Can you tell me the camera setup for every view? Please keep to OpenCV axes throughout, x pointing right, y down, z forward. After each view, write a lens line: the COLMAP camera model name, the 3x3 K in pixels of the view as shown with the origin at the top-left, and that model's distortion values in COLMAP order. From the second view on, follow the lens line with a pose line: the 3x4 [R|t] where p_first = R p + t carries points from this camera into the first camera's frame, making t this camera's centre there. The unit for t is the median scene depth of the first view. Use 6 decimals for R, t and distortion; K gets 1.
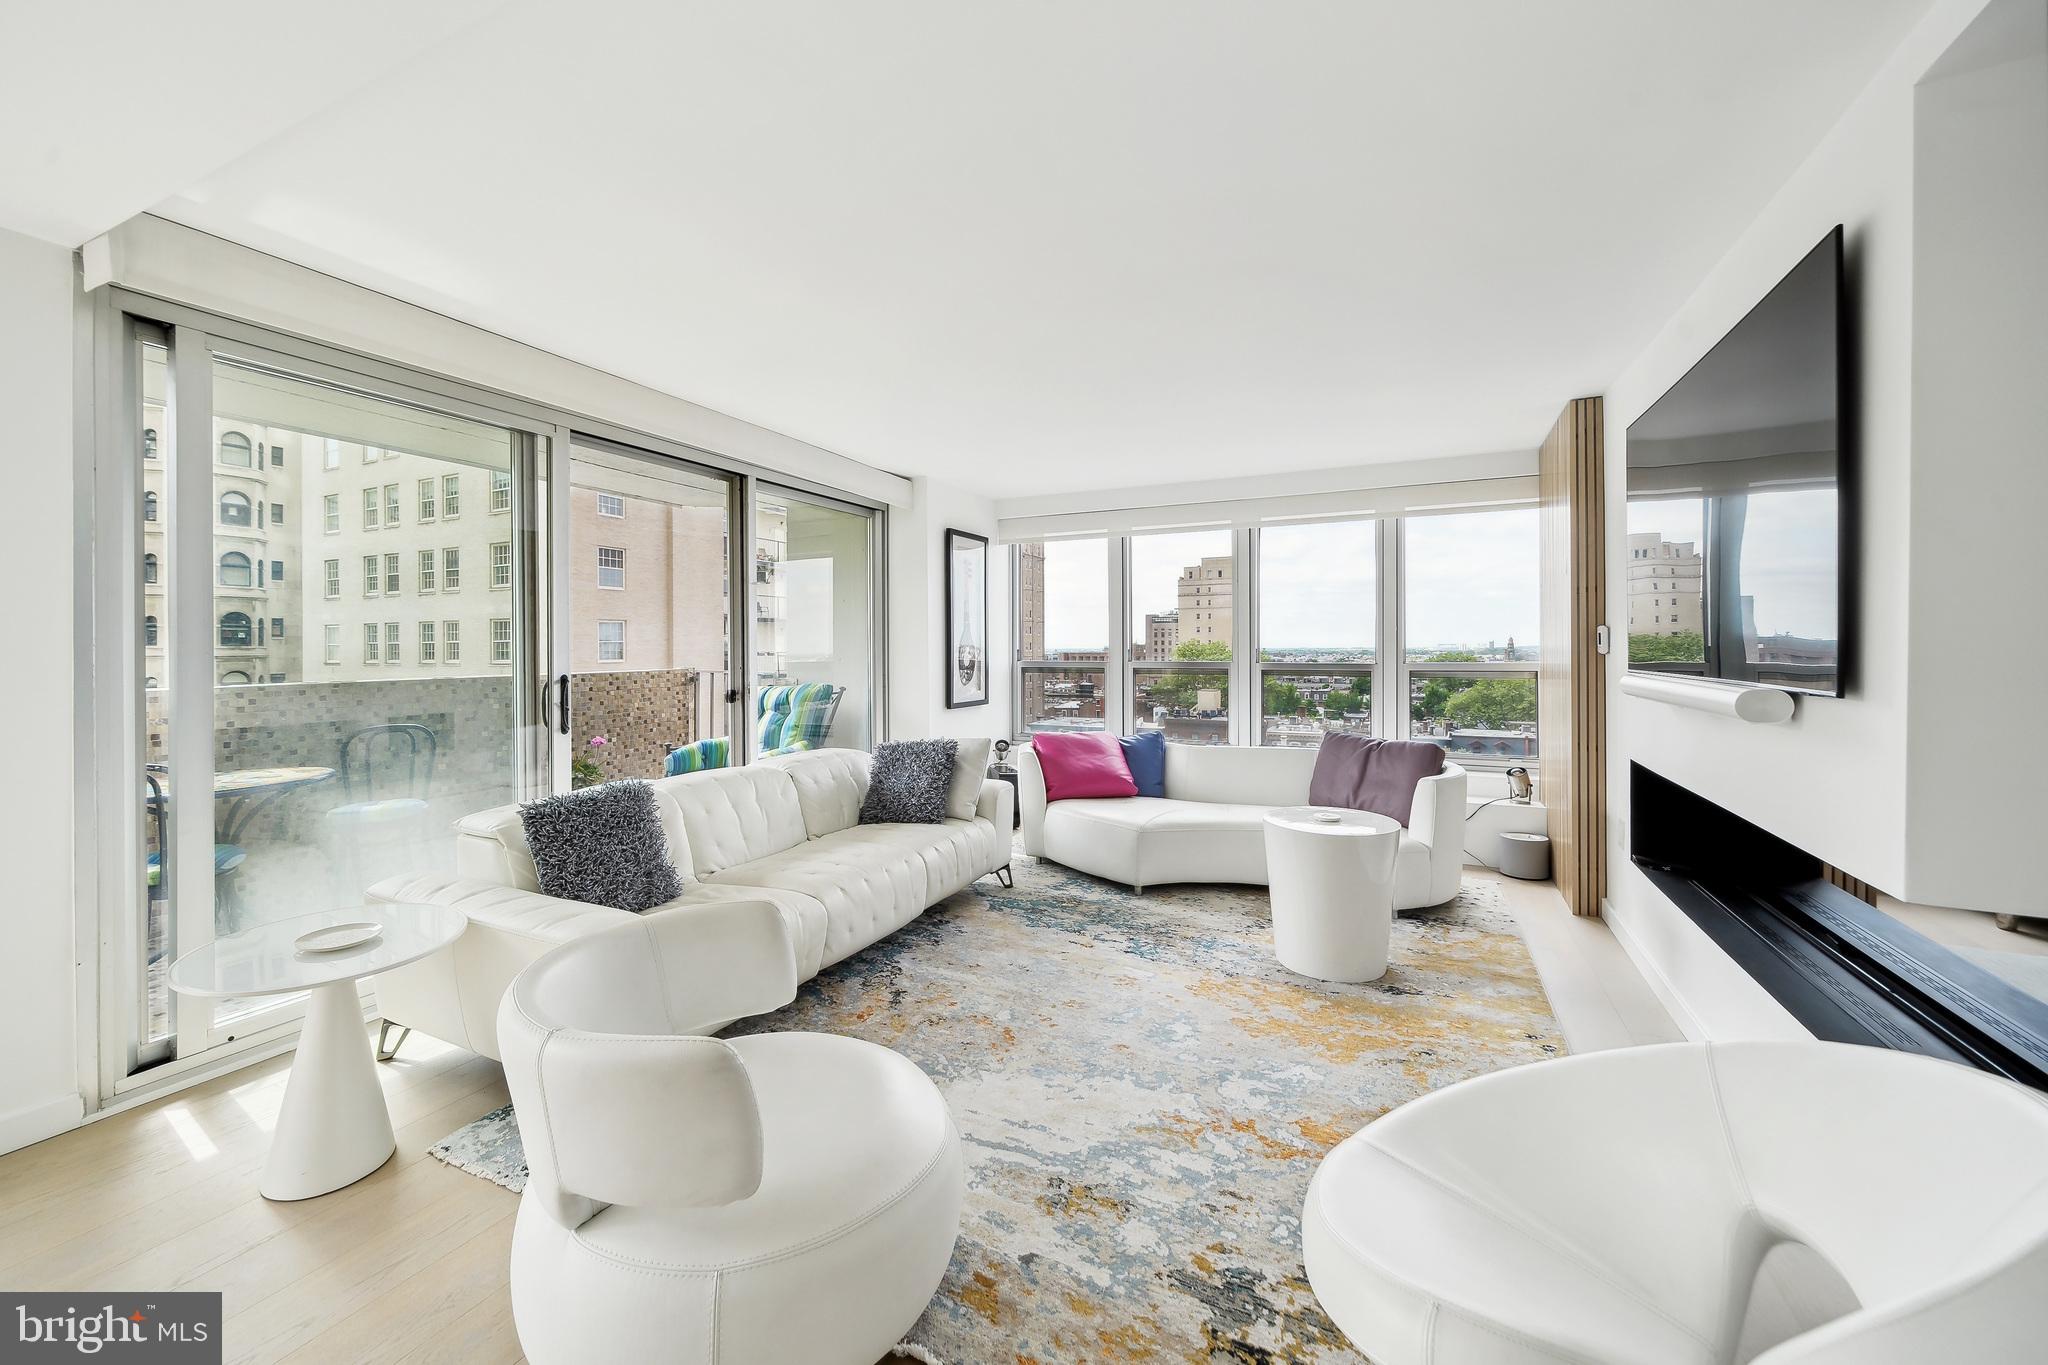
lens RADIAL K [[789.3, 0, 1023.9], [0, 789.3, 649.0], [0, 0, 1]] dist [0.001501, -0.000238]
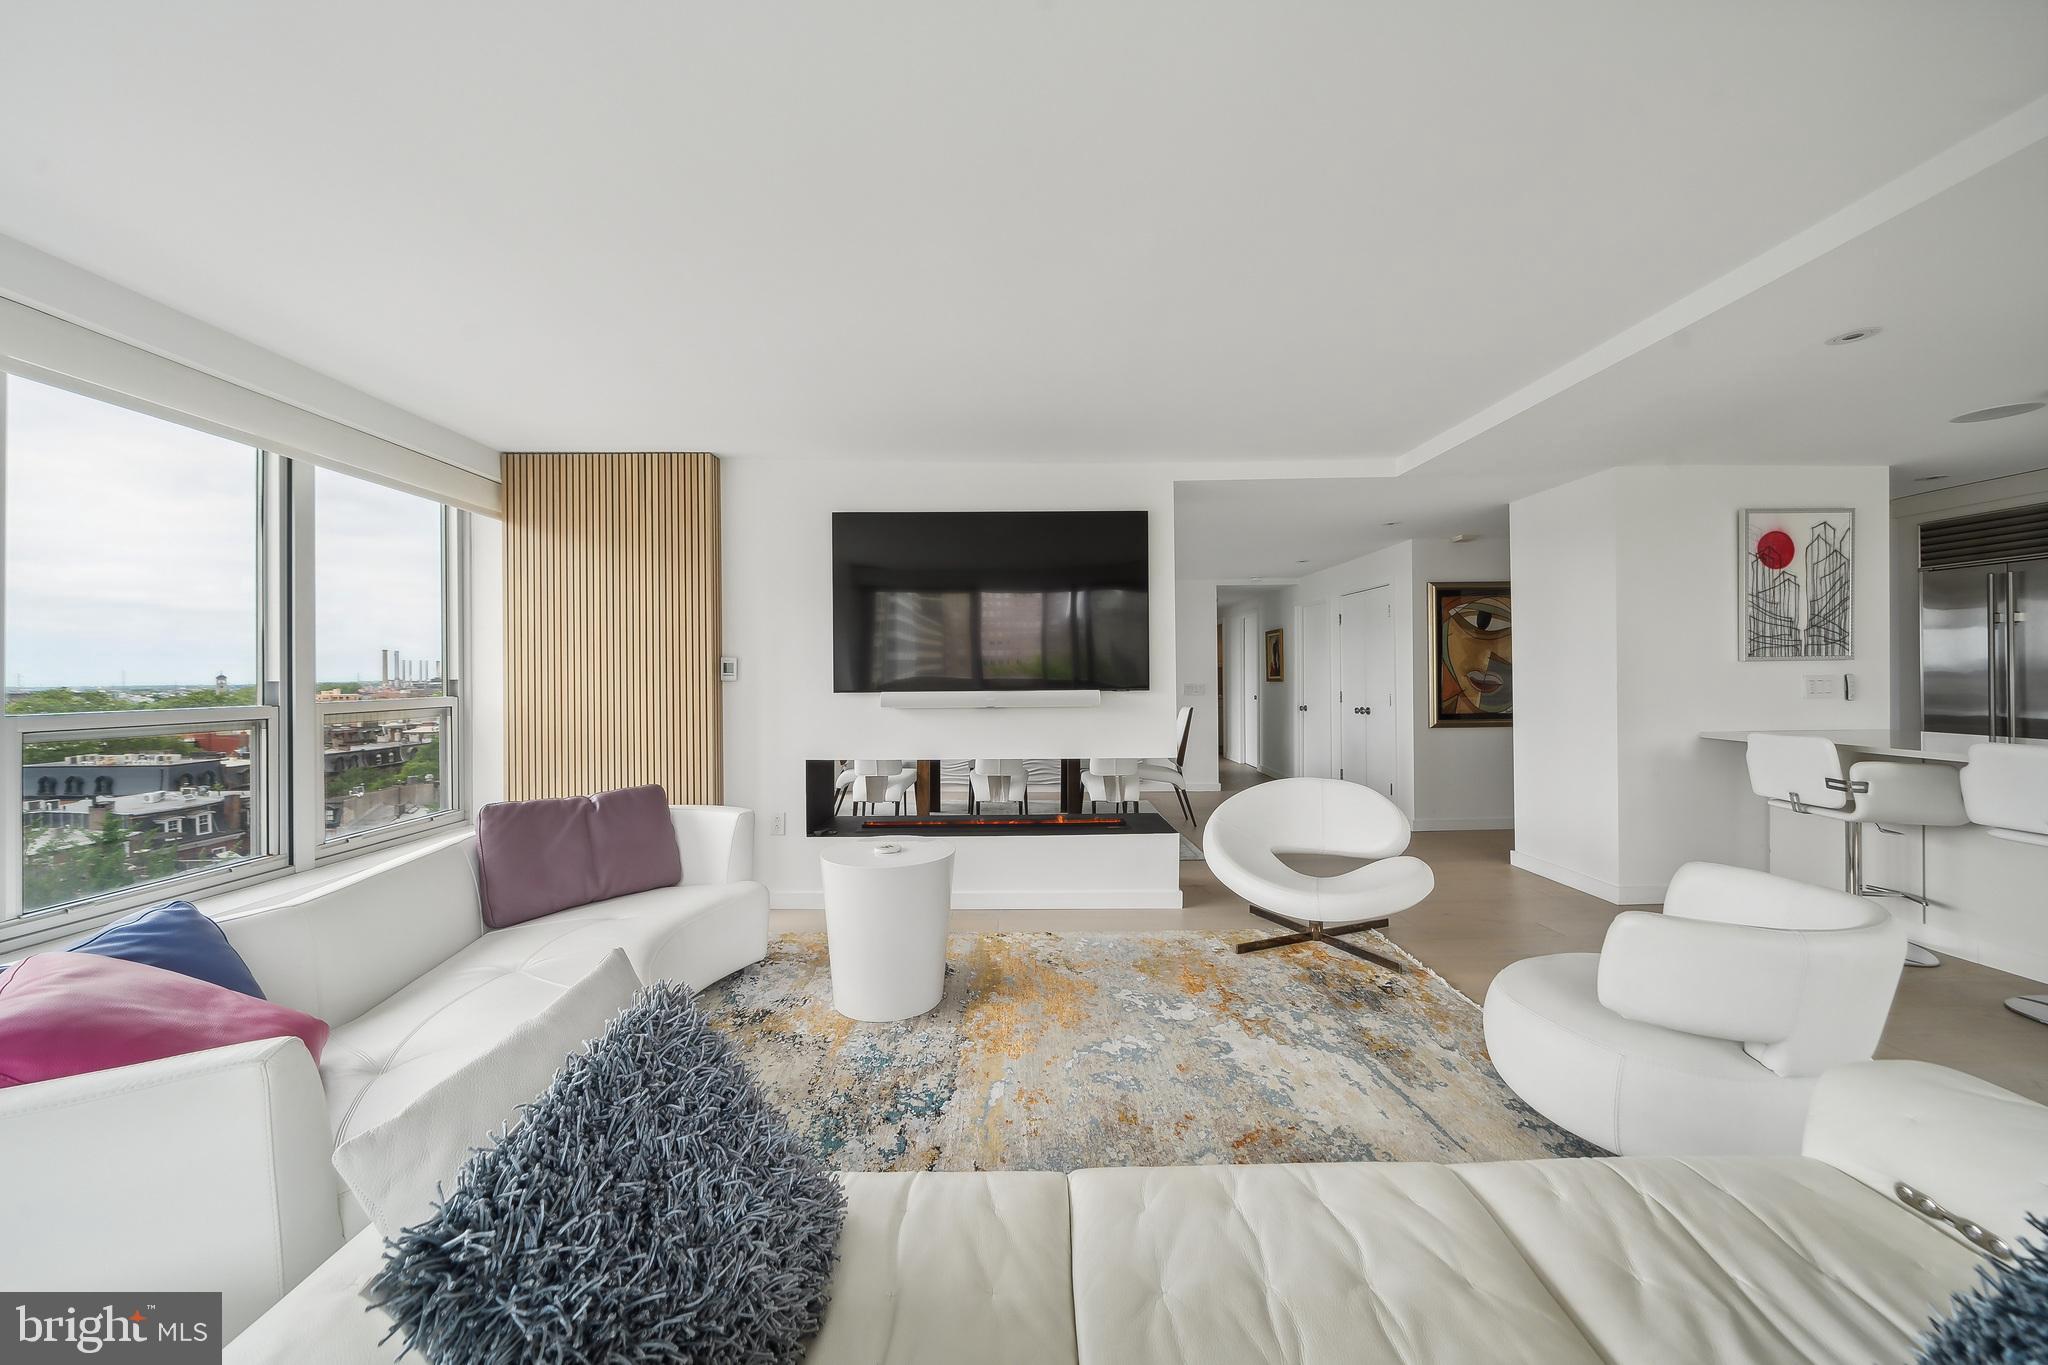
lens RADIAL K [[727.7, 0, 1021.2], [0, 727.7, 676.3], [0, 0, 1]] dist [0.000067, 0.000219]
pose [[-0.442132, 0.005657, 0.896932, -0.357616], [0.011575, 0.999933, -0.000601, 0.005247], [-0.896875, 0.010116, -0.442168, 0.925559]]
